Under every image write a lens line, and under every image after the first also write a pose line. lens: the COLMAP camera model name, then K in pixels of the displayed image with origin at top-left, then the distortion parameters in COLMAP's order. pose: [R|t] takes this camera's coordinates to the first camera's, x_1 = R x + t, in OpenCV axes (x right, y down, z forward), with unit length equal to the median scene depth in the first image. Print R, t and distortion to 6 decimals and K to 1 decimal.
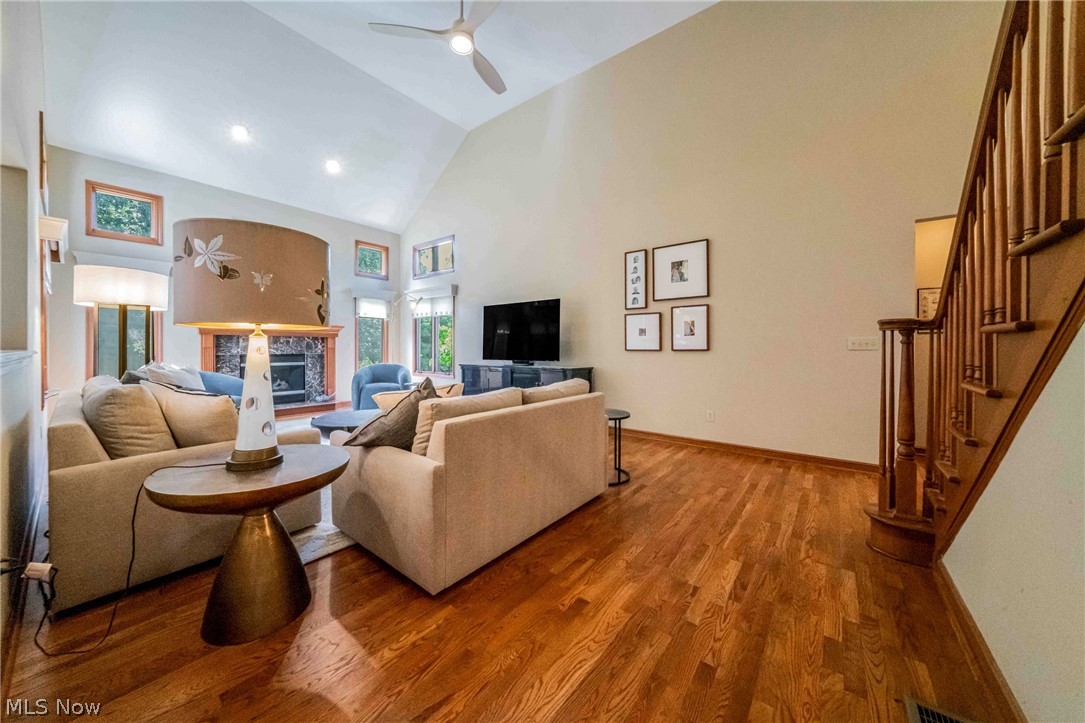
lens RADIAL K [[377.3, 0, 544.2], [0, 377.3, 353.8], [0, 0, 1]] dist [-0.009444, 0.000209]
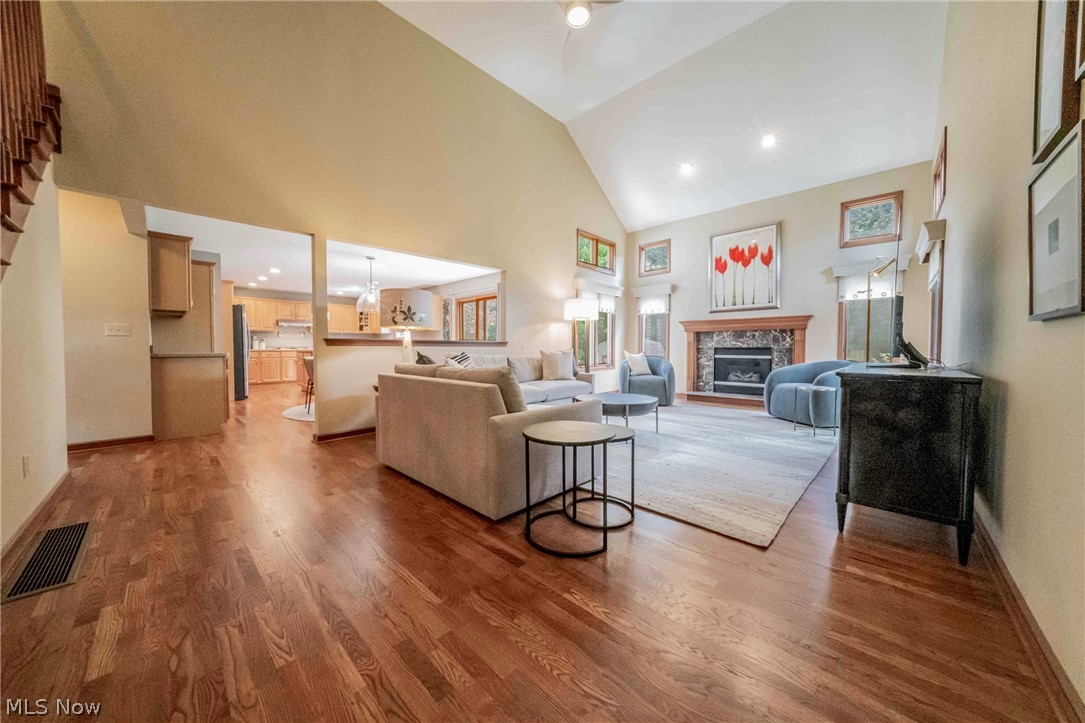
lens RADIAL K [[377.3, 0, 547.4], [0, 377.3, 362.9], [0, 0, 1]] dist [-0.009444, 0.000209]
pose [[-0.108791, 0.036571, -0.993392, 0.465620], [-0.015955, 0.999130, 0.038530, 0.014427], [0.993937, 0.020041, -0.108113, 0.629708]]
